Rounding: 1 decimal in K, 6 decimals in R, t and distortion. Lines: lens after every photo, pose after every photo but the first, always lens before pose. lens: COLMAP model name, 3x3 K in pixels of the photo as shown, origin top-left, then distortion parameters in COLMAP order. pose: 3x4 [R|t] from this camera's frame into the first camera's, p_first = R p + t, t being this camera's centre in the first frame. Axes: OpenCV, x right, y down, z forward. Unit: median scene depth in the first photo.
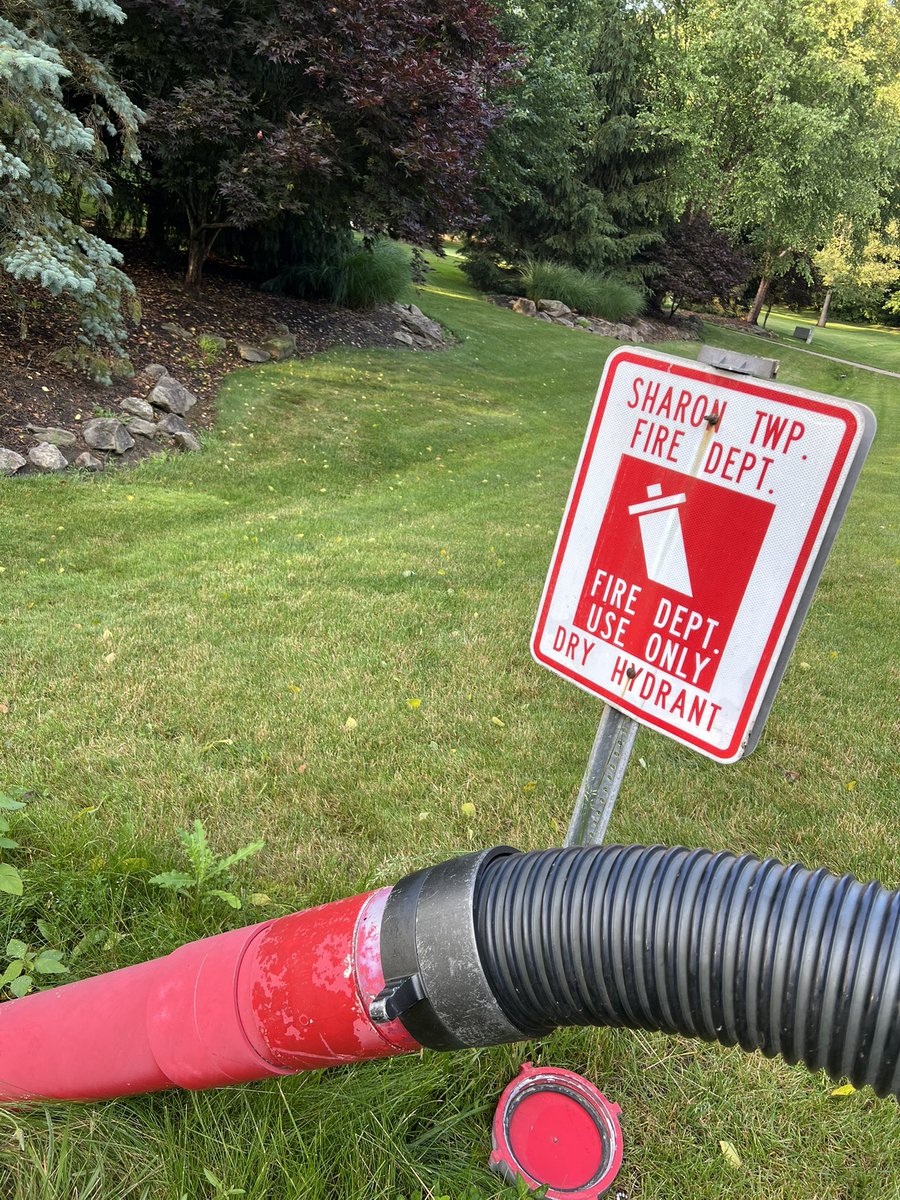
lens RADIAL K [[915.7, 0, 447.4], [0, 915.7, 616.6], [0, 0, 1]] dist [0.041328, -0.008446]
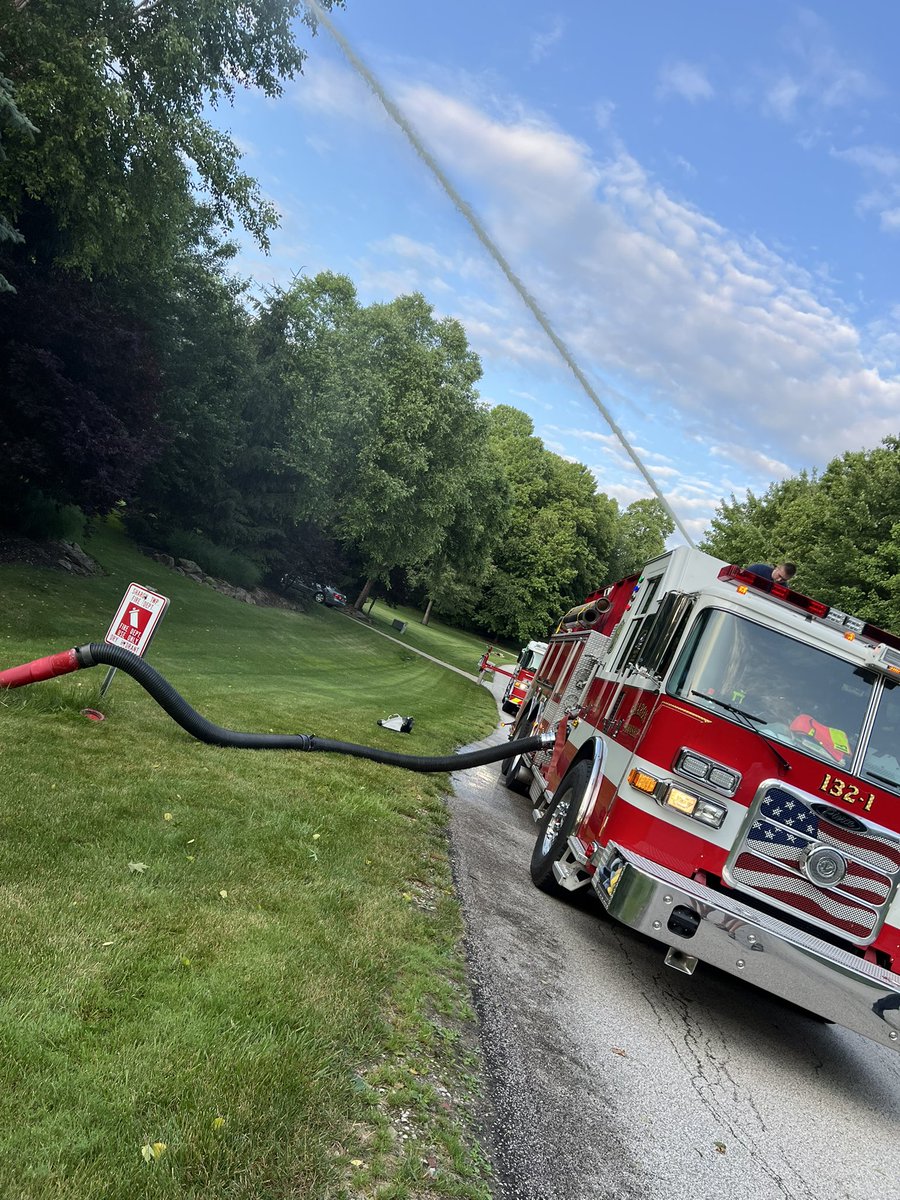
lens RADIAL K [[915.7, 0, 447.4], [0, 915.7, 616.6], [0, 0, 1]] dist [0.041328, -0.008446]
pose [[0.914903, 0.187941, 0.357254, -0.000720], [-0.081550, 0.952812, -0.292403, 0.076631], [-0.395350, 0.238386, 0.887057, -0.258477]]
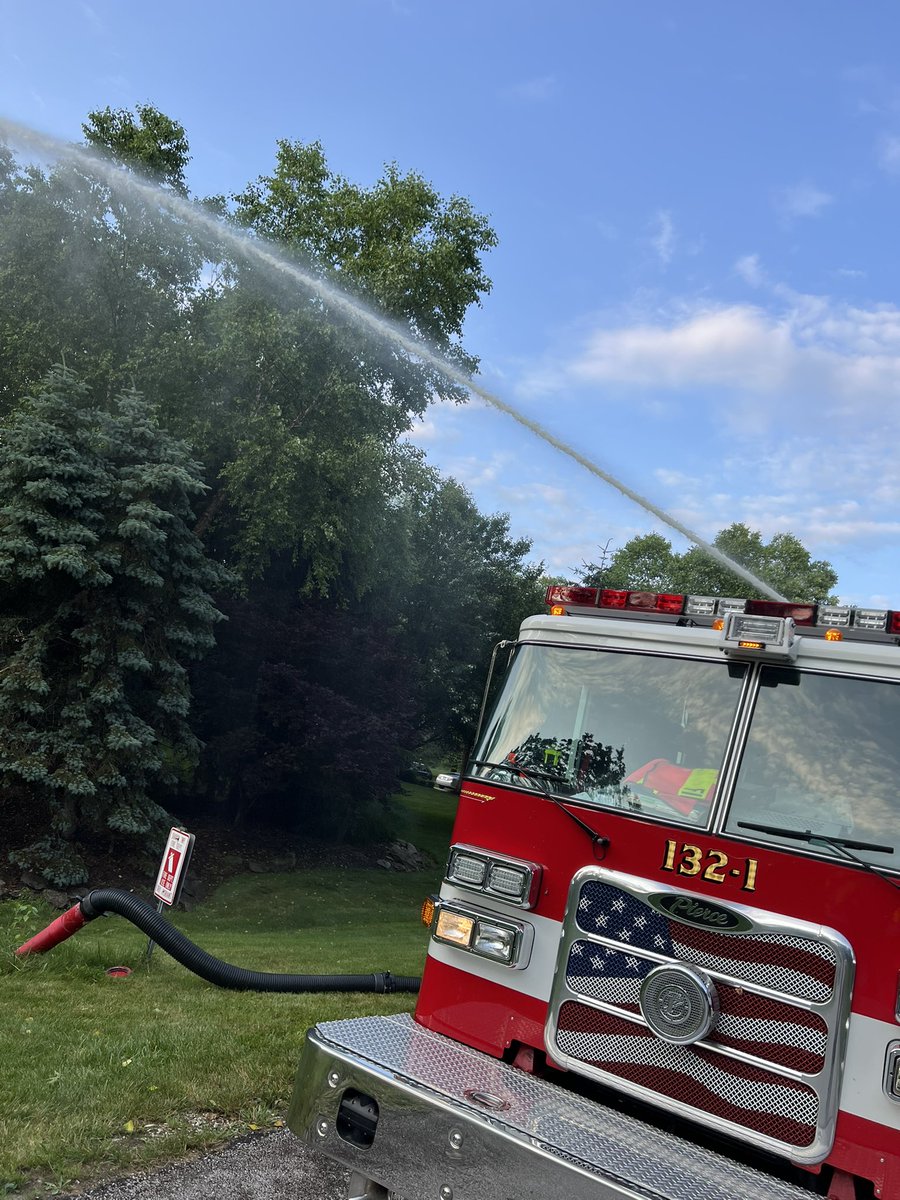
lens RADIAL K [[915.7, 0, 447.4], [0, 915.7, 616.6], [0, 0, 1]] dist [0.041328, -0.008446]
pose [[0.989669, -0.026054, -0.140981, 0.146643], [-0.055674, 0.836336, -0.545382, 0.086451], [0.132117, 0.547597, 0.826246, -0.221735]]
